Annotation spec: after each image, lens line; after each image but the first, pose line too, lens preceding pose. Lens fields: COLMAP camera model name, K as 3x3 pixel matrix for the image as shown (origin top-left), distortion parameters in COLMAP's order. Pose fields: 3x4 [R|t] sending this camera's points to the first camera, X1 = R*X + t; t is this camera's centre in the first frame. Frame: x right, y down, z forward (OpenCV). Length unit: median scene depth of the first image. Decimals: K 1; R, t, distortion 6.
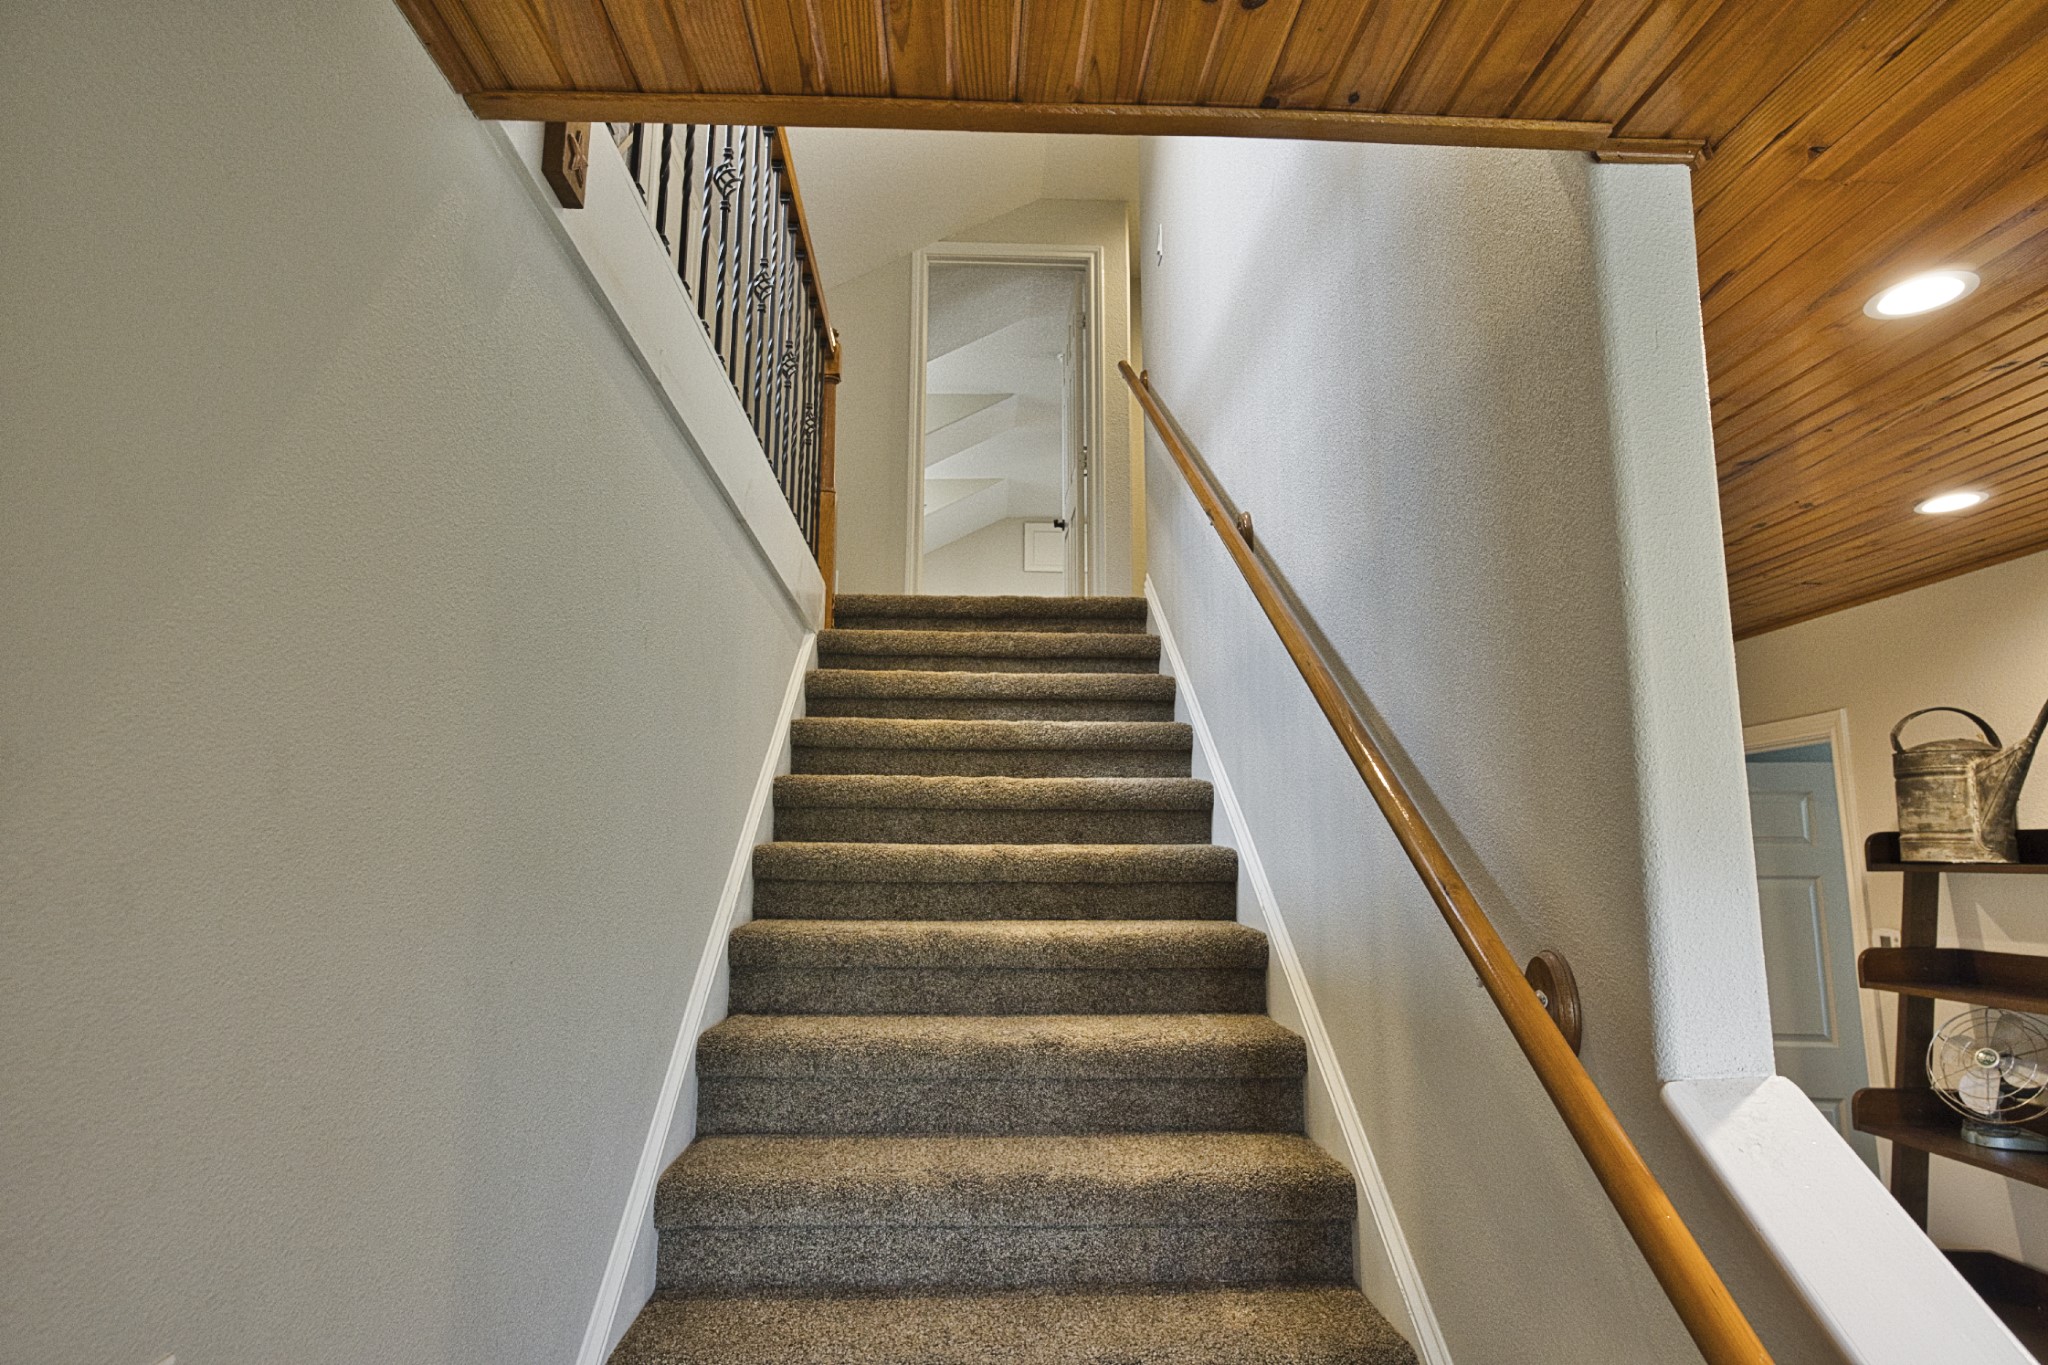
lens RADIAL K [[1154.2, 0, 1018.9], [0, 1154.2, 679.5], [0, 0, 1]] dist [-0.037553, 0.027128]
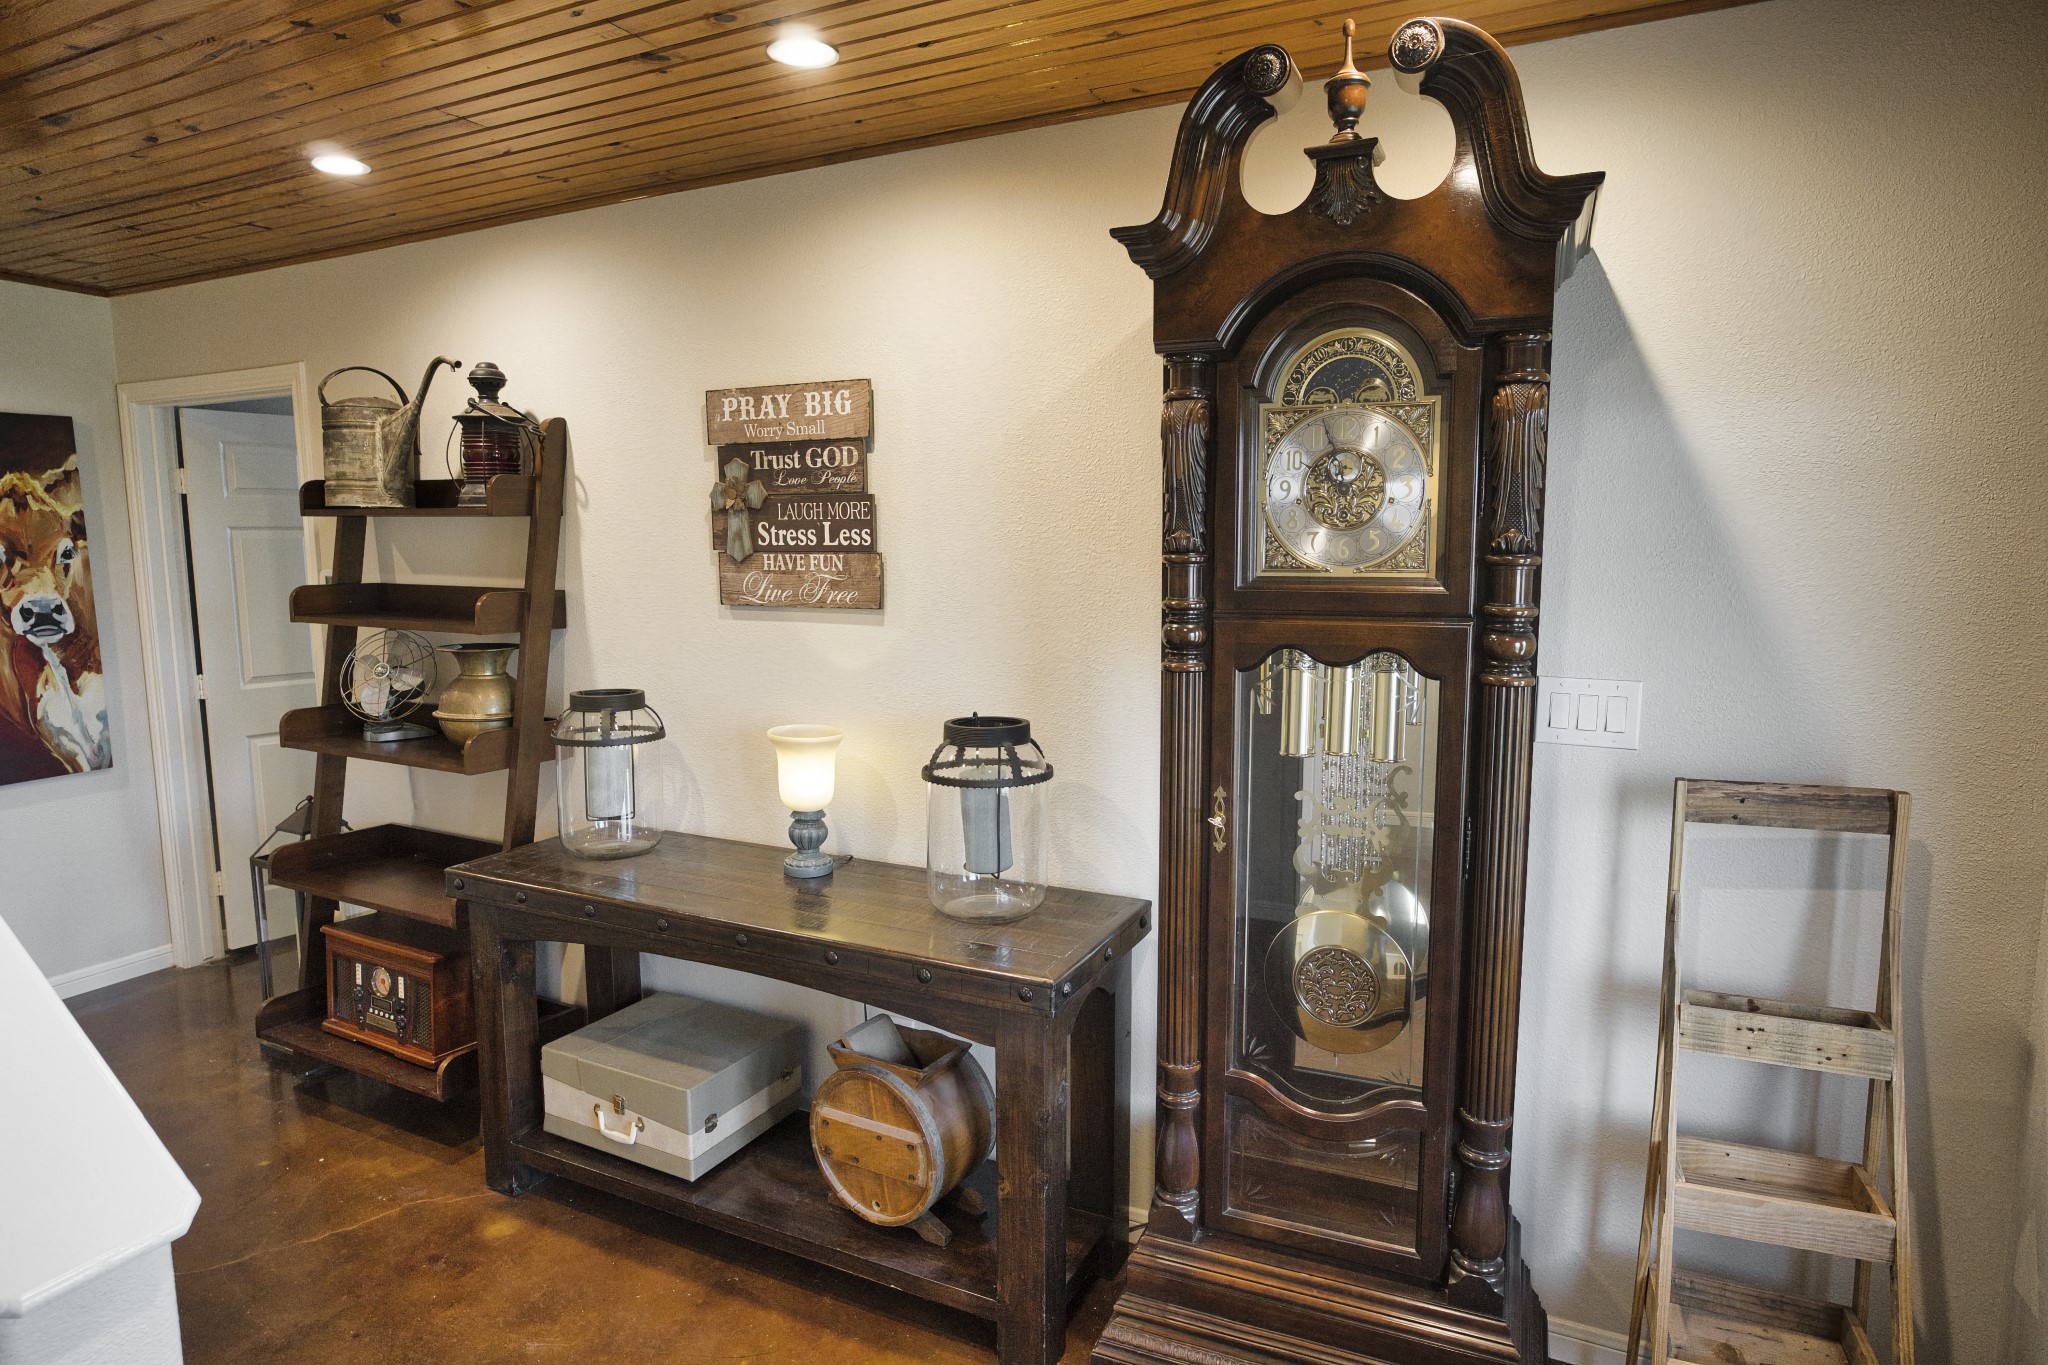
lens RADIAL K [[1154.2, 0, 1018.9], [0, 1154.2, 679.5], [0, 0, 1]] dist [-0.037553, 0.027128]
pose [[0.487128, -0.115947, 0.865599, 0.130725], [-0.136543, 0.968847, 0.206618, 0.002630], [-0.862590, -0.218841, 0.456121, -0.117434]]
